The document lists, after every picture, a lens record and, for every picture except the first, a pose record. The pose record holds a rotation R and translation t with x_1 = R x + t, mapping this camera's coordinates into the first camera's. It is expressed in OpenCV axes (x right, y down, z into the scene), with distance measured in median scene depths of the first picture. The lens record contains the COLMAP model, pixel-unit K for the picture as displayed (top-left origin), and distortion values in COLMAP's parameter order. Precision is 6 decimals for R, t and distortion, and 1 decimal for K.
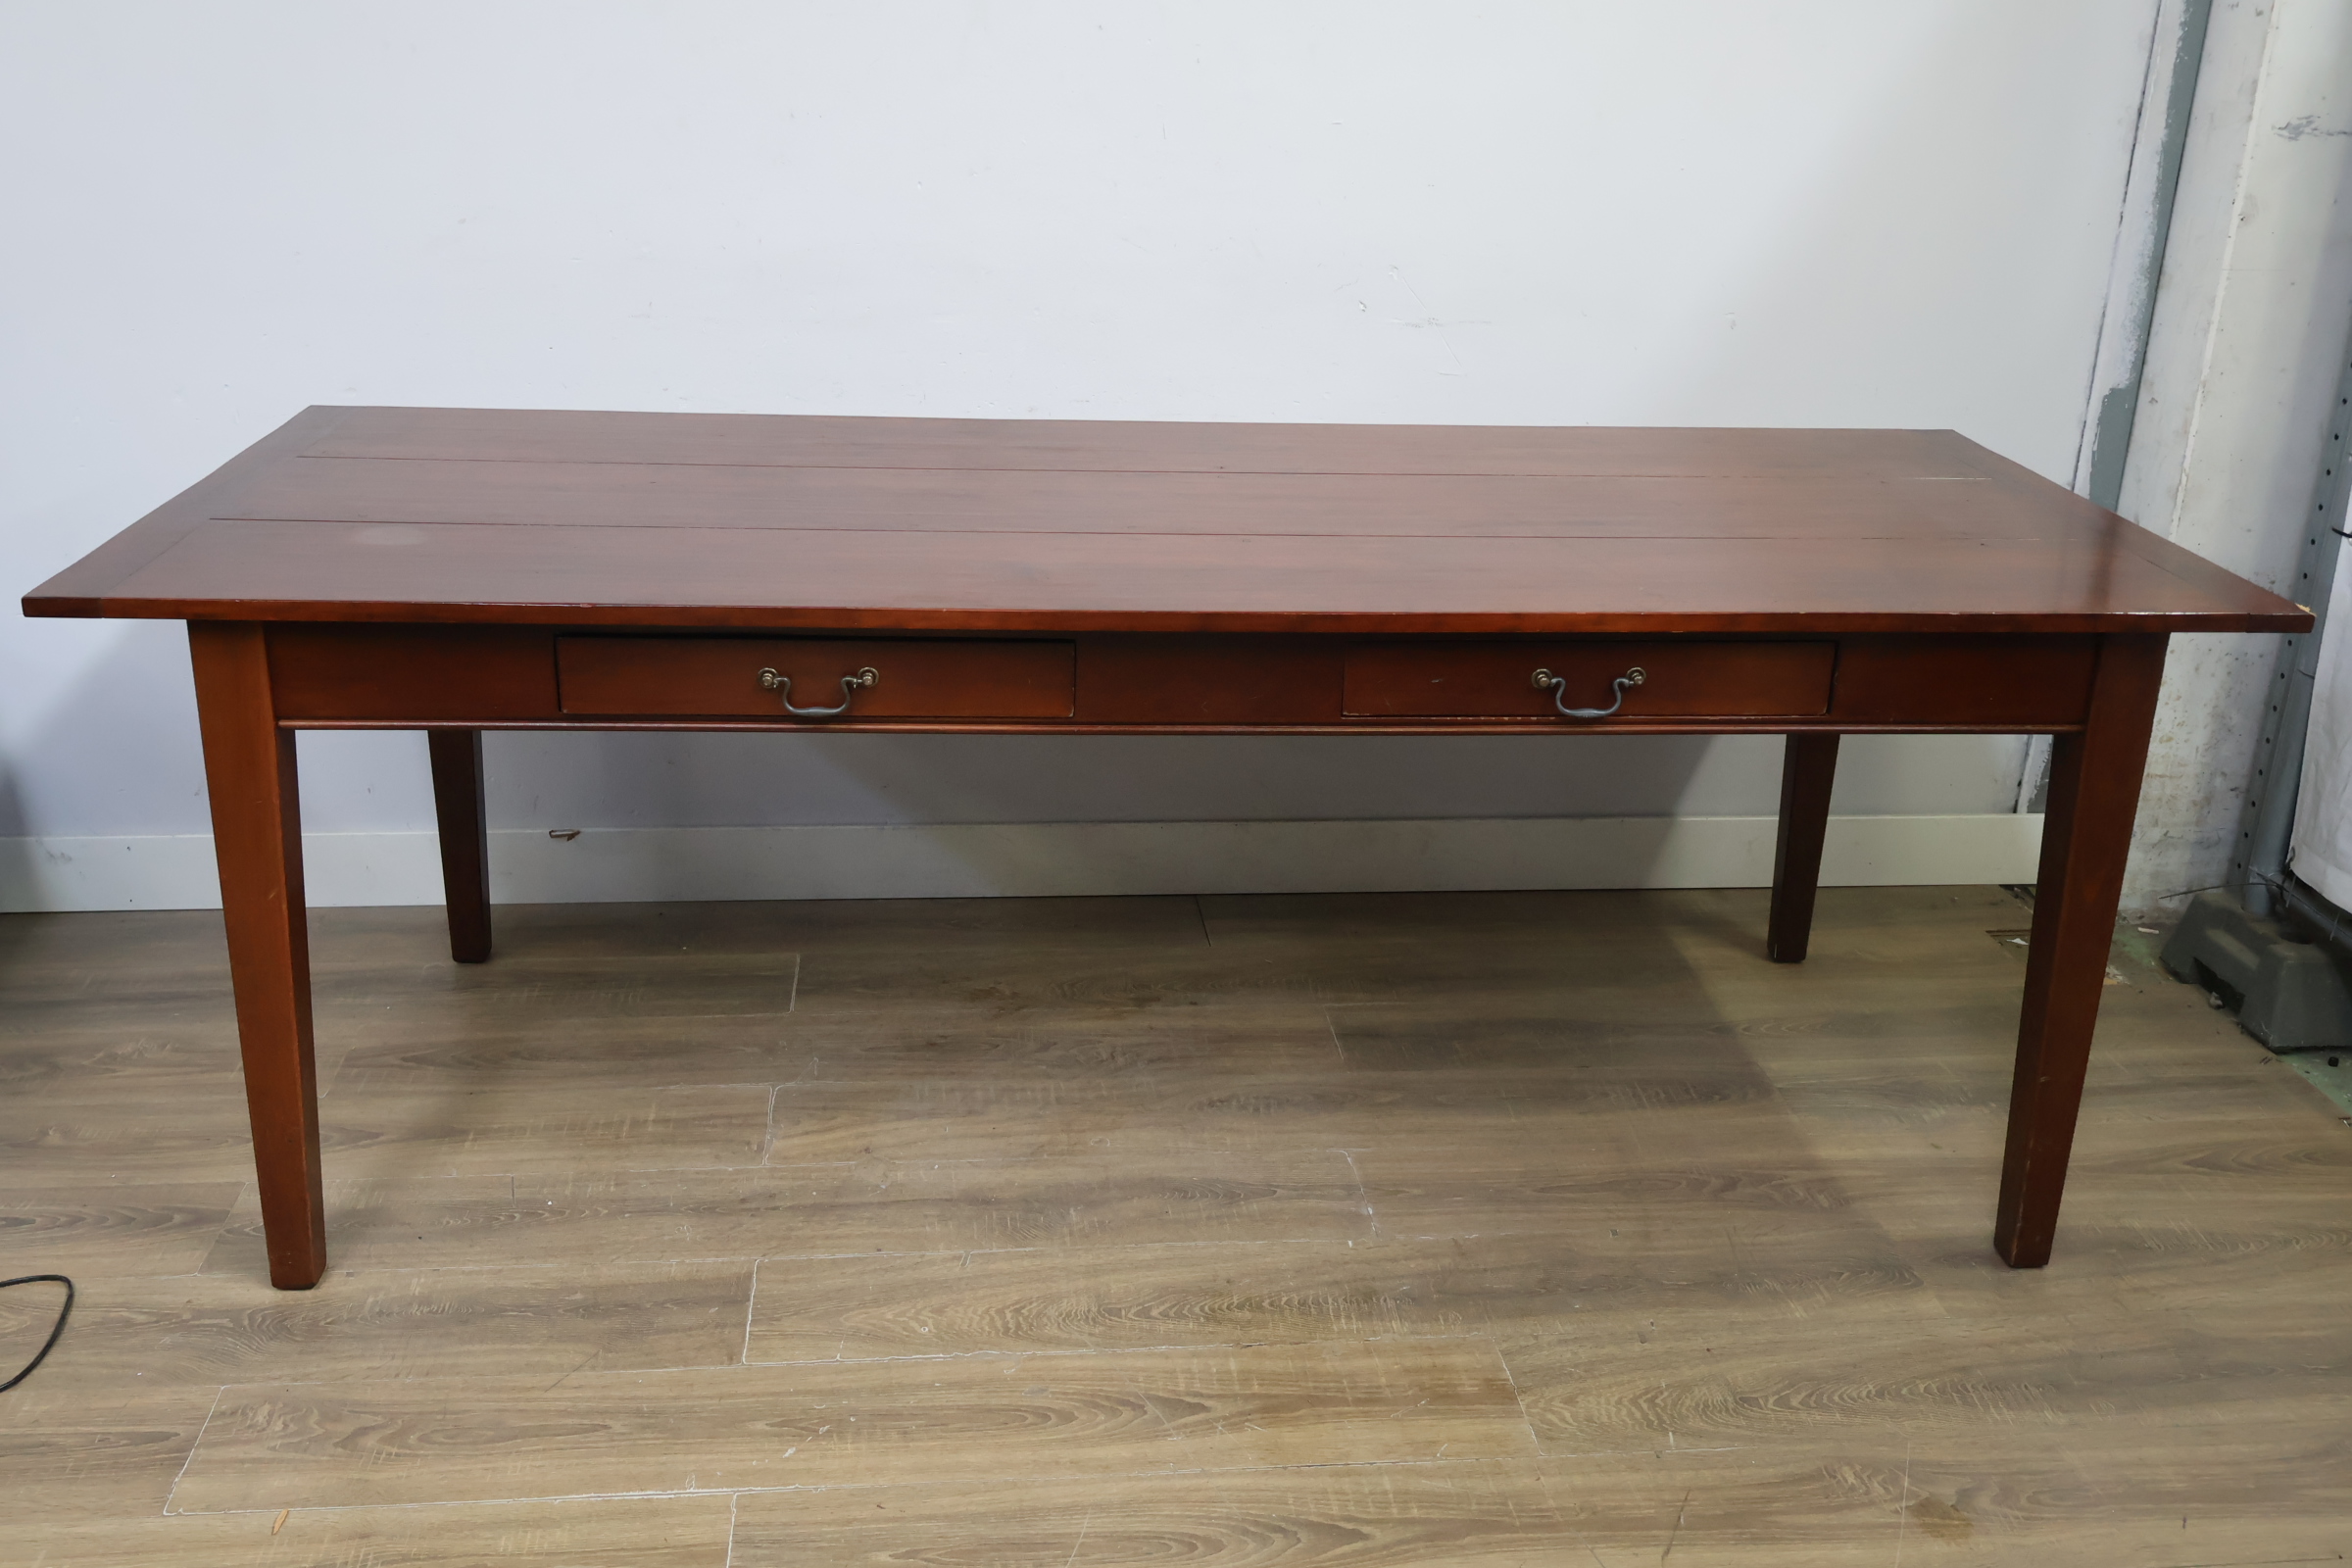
lens RADIAL K [[2135.0, 0, 1164.1], [0, 2135.0, 788.7], [0, 0, 1]] dist [-0.007269, 0.000000]
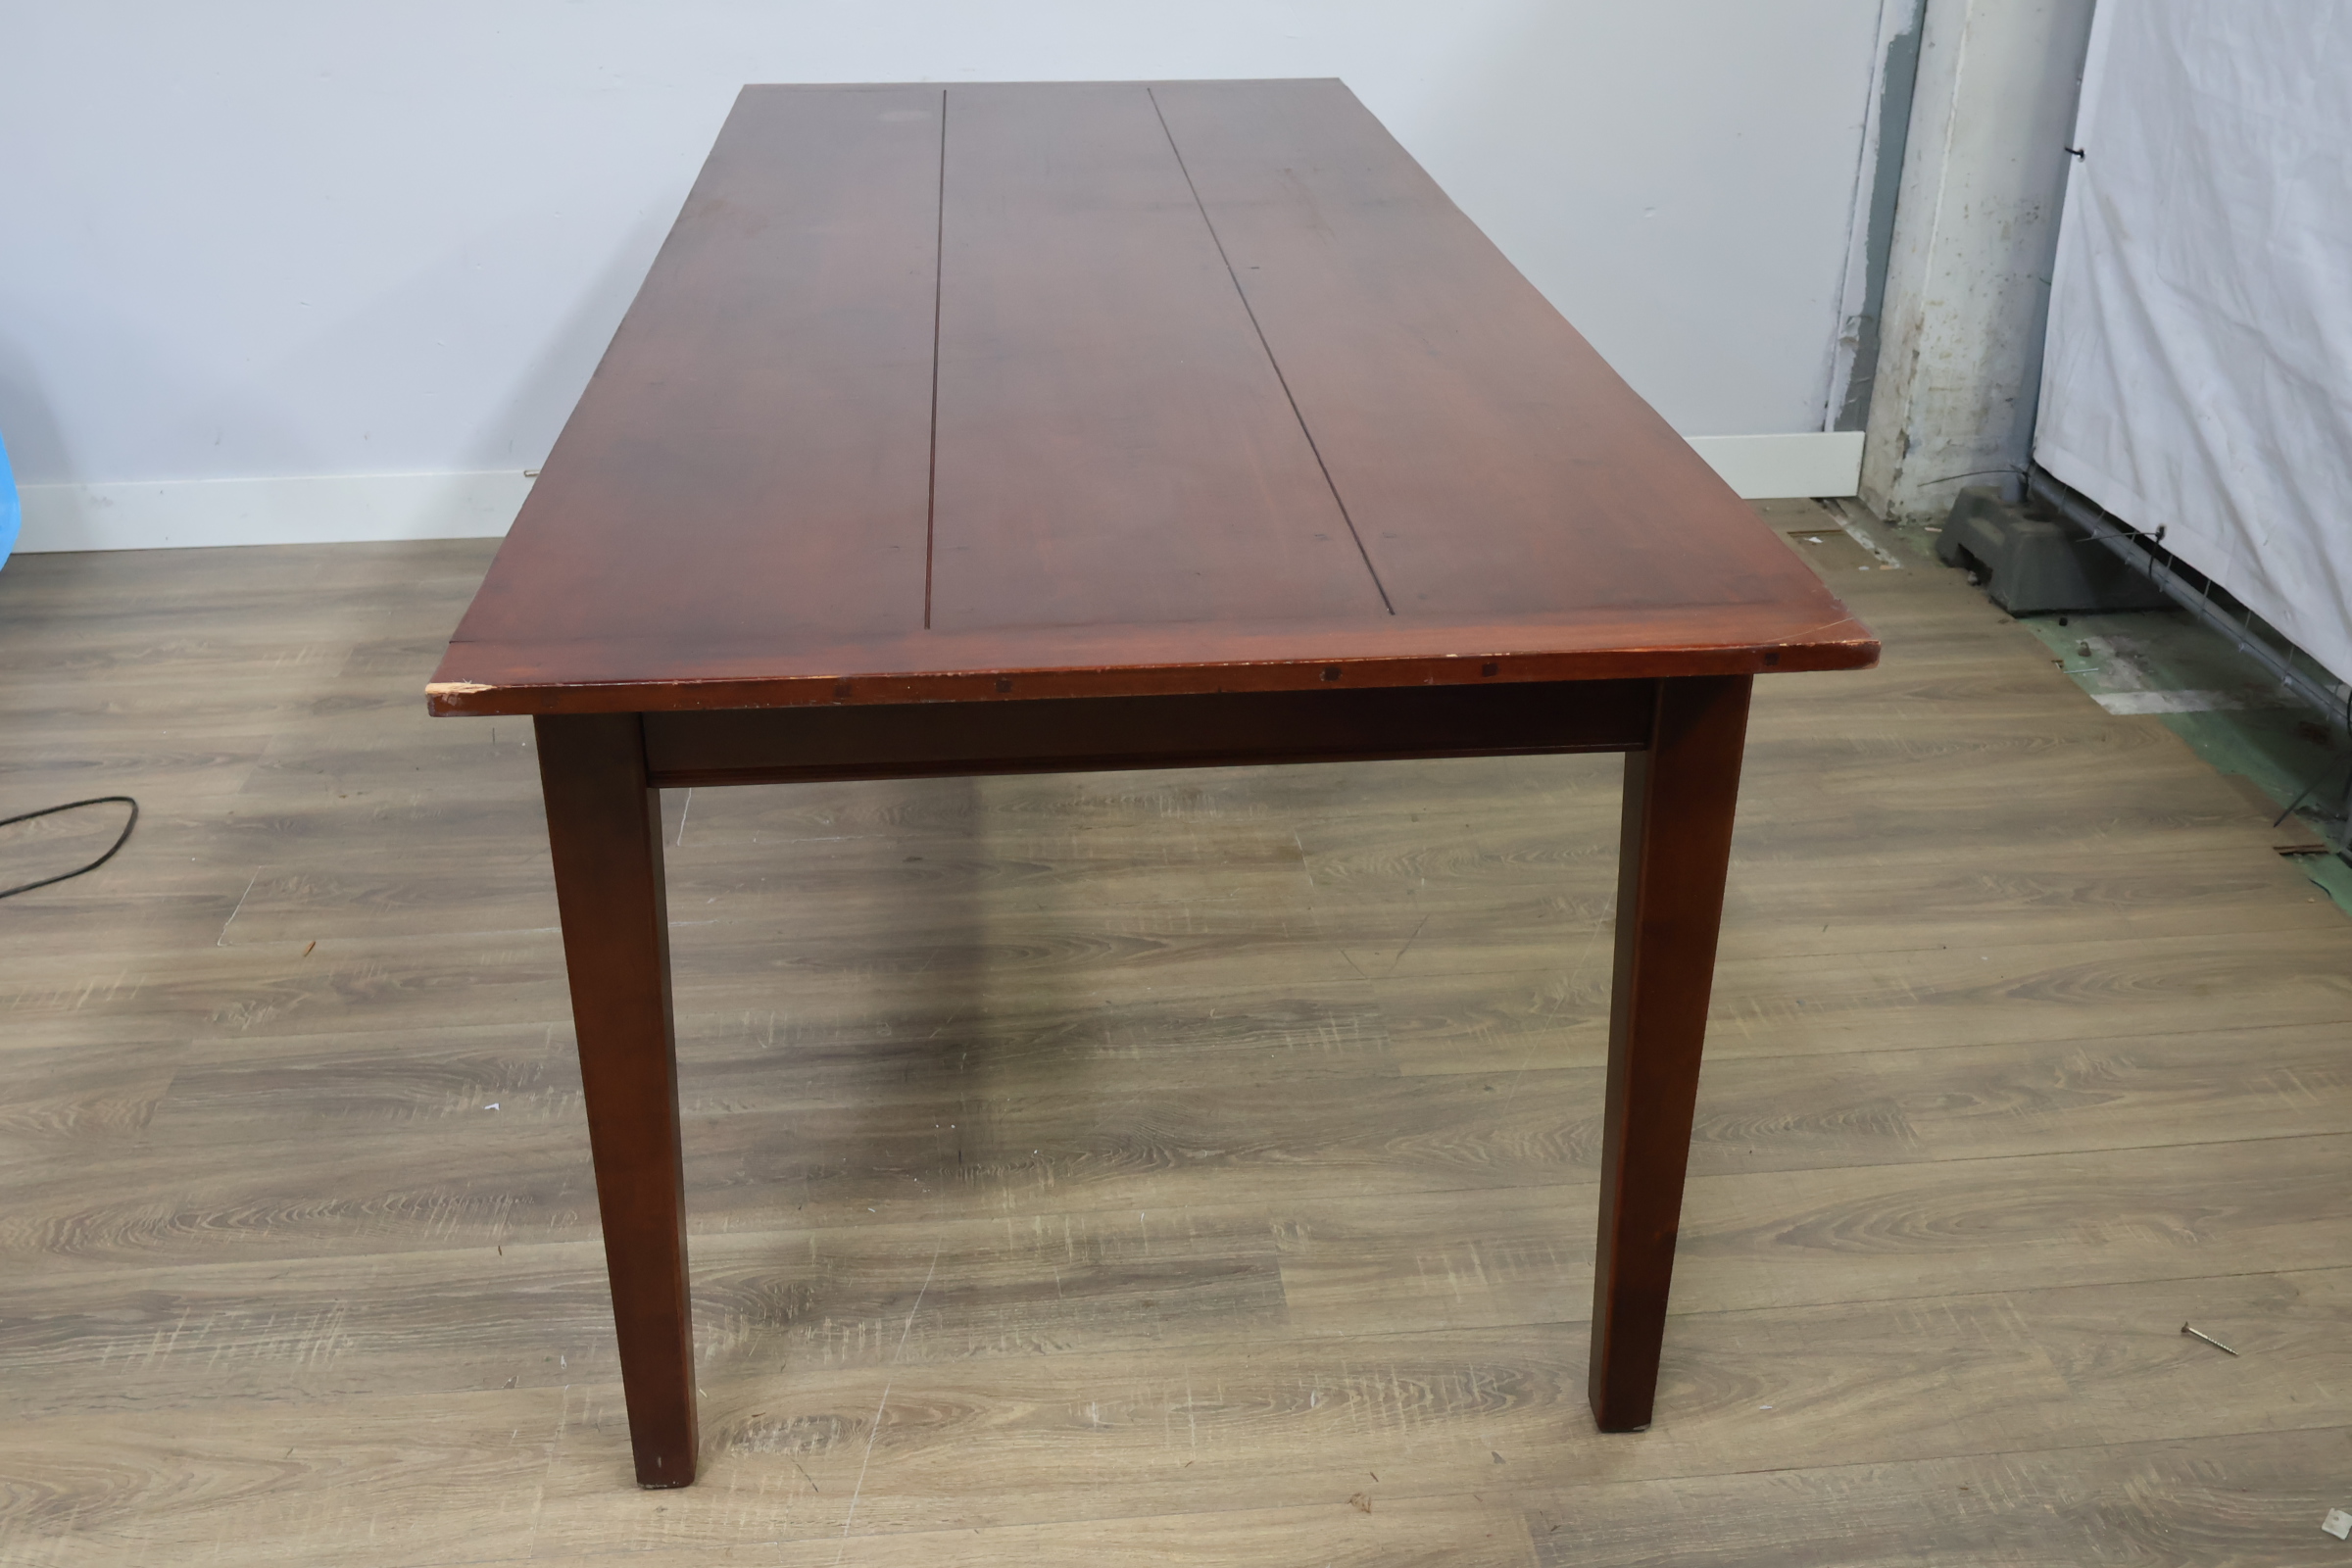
lens RADIAL K [[2135.0, 0, 1167.4], [0, 2135.0, 780.0], [0, 0, 1]] dist [-0.007269, 0.000000]
pose [[0.999578, -0.022020, -0.018967, 0.096859], [0.023799, 0.994768, 0.099346, 0.100945], [0.016680, -0.099755, 0.994872, -0.193989]]
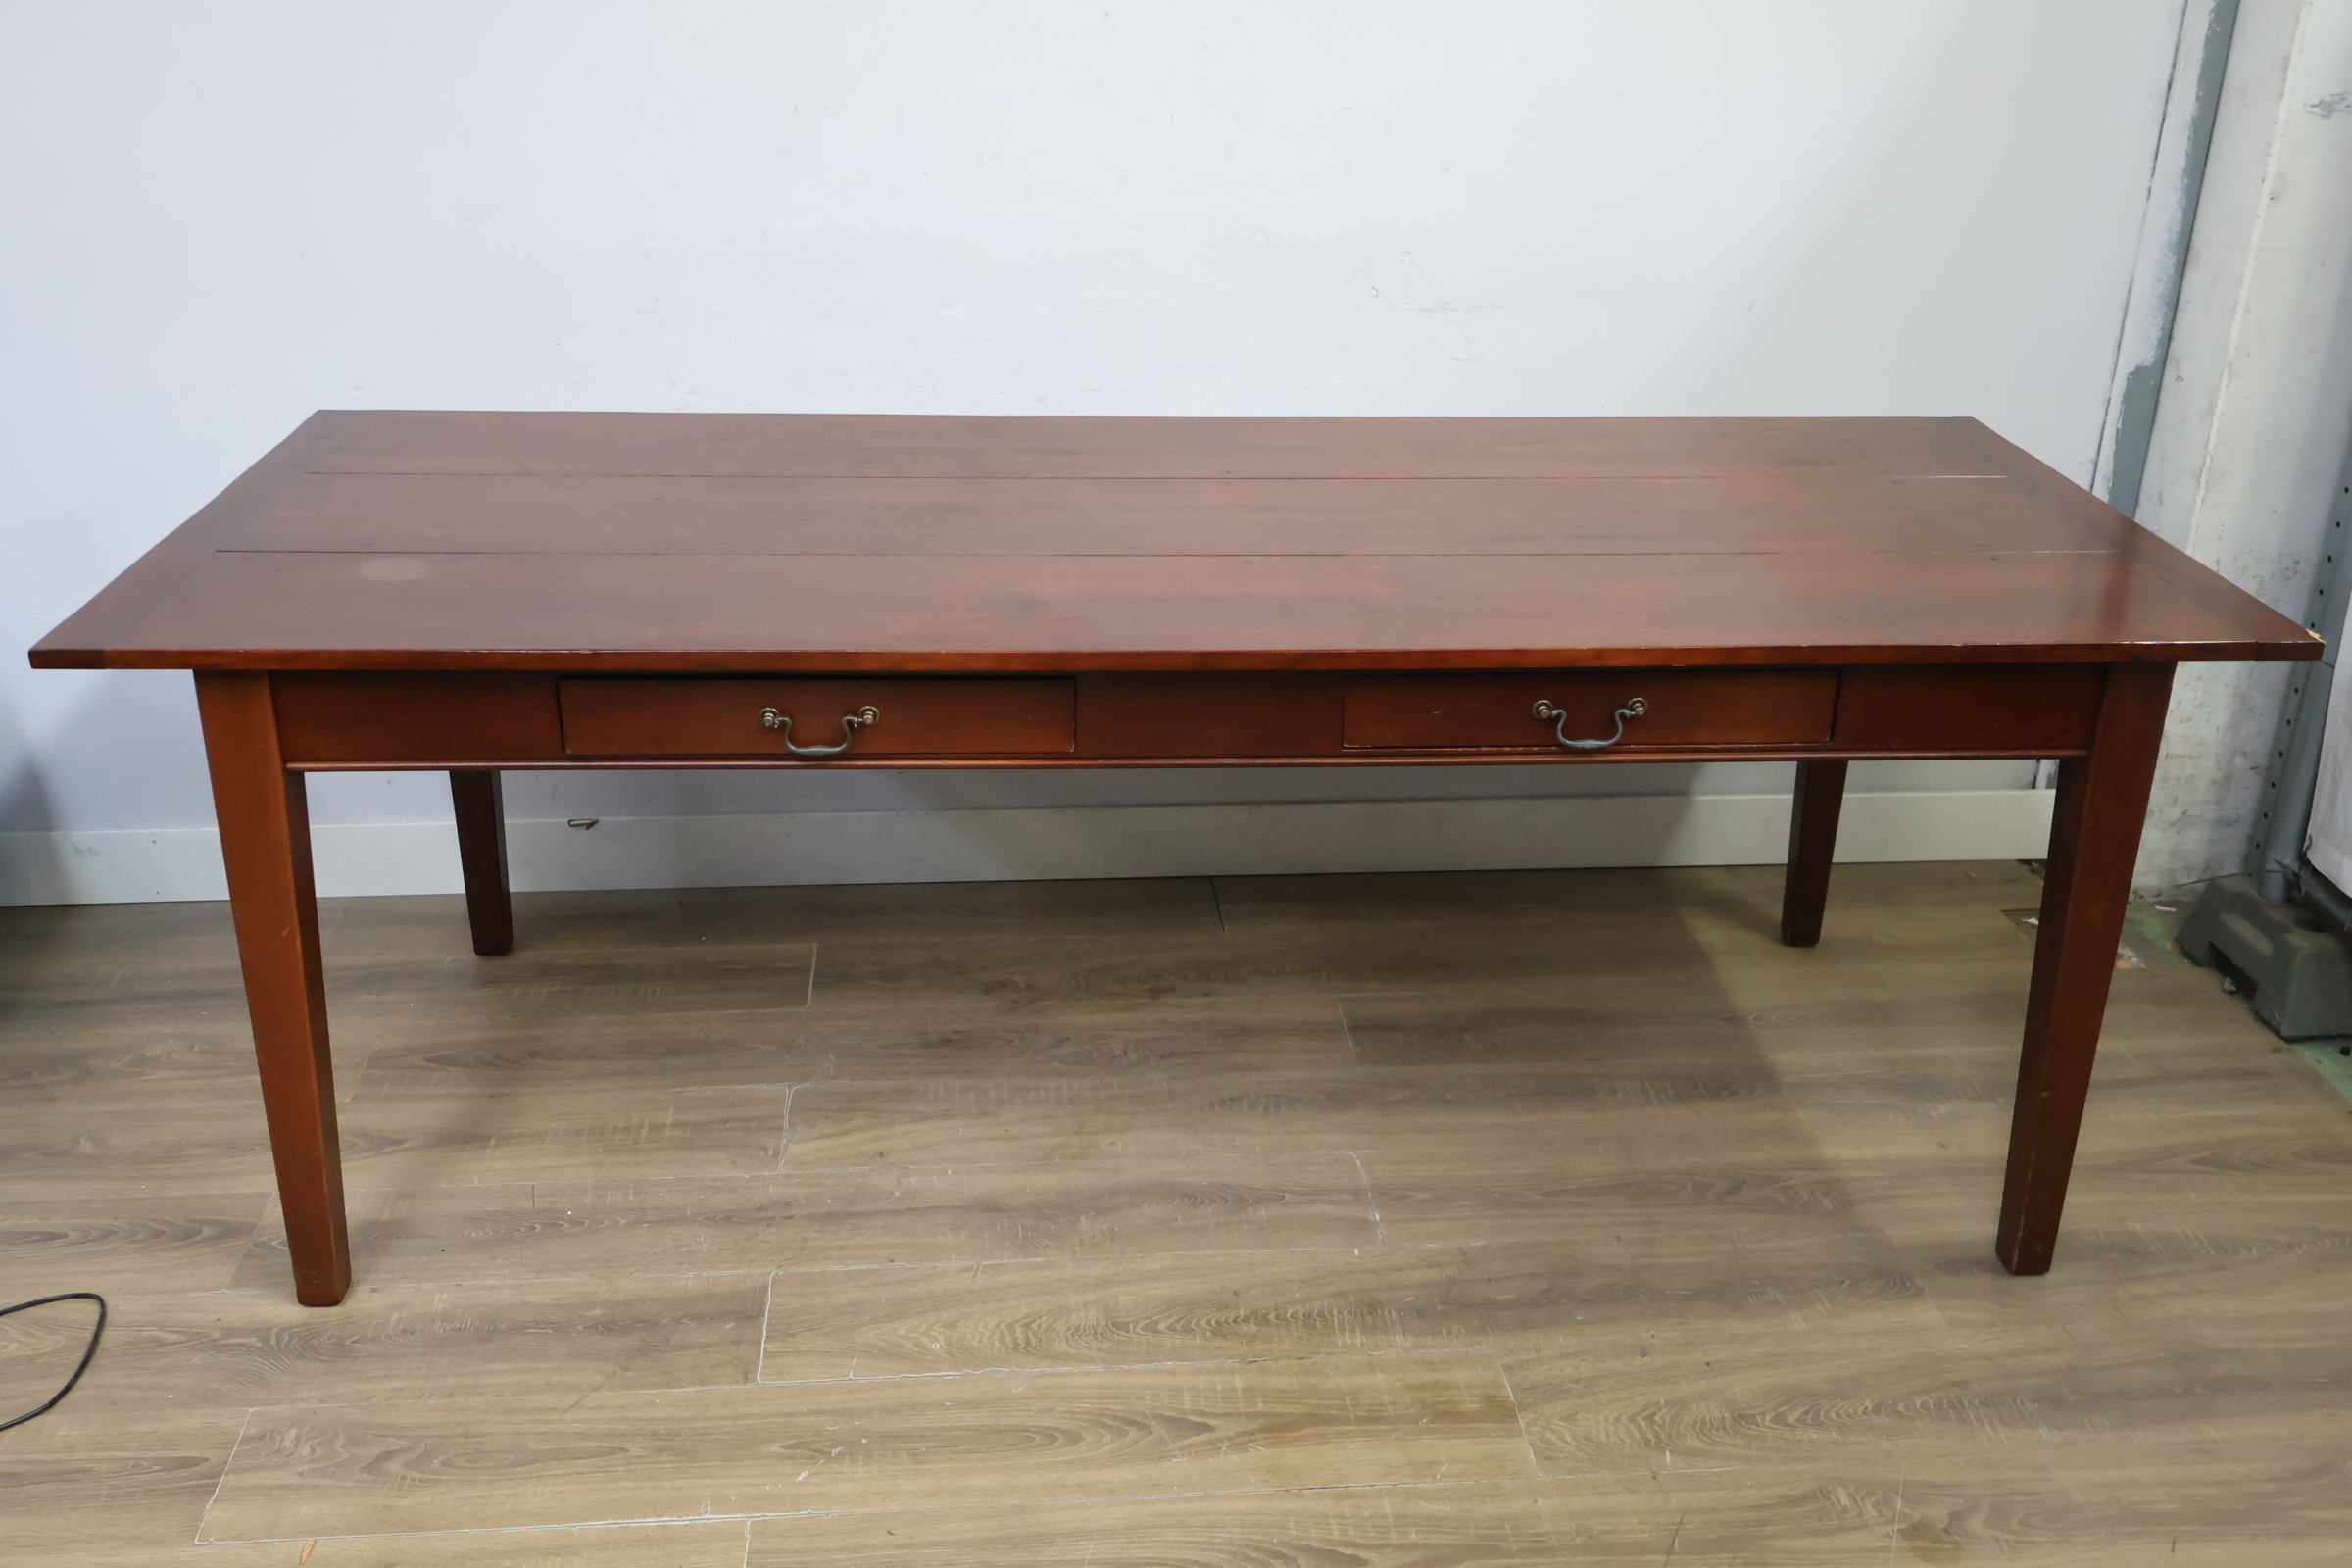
lens RADIAL K [[2135.0, 0, 1172.5], [0, 2135.0, 791.7], [0, 0, 1]] dist [-0.007269, 0.000000]
pose [[0.999877, -0.005058, -0.014846, 0.015470], [0.005825, 0.998629, 0.052029, -0.056596], [0.014562, -0.052109, 0.998535, -0.001604]]
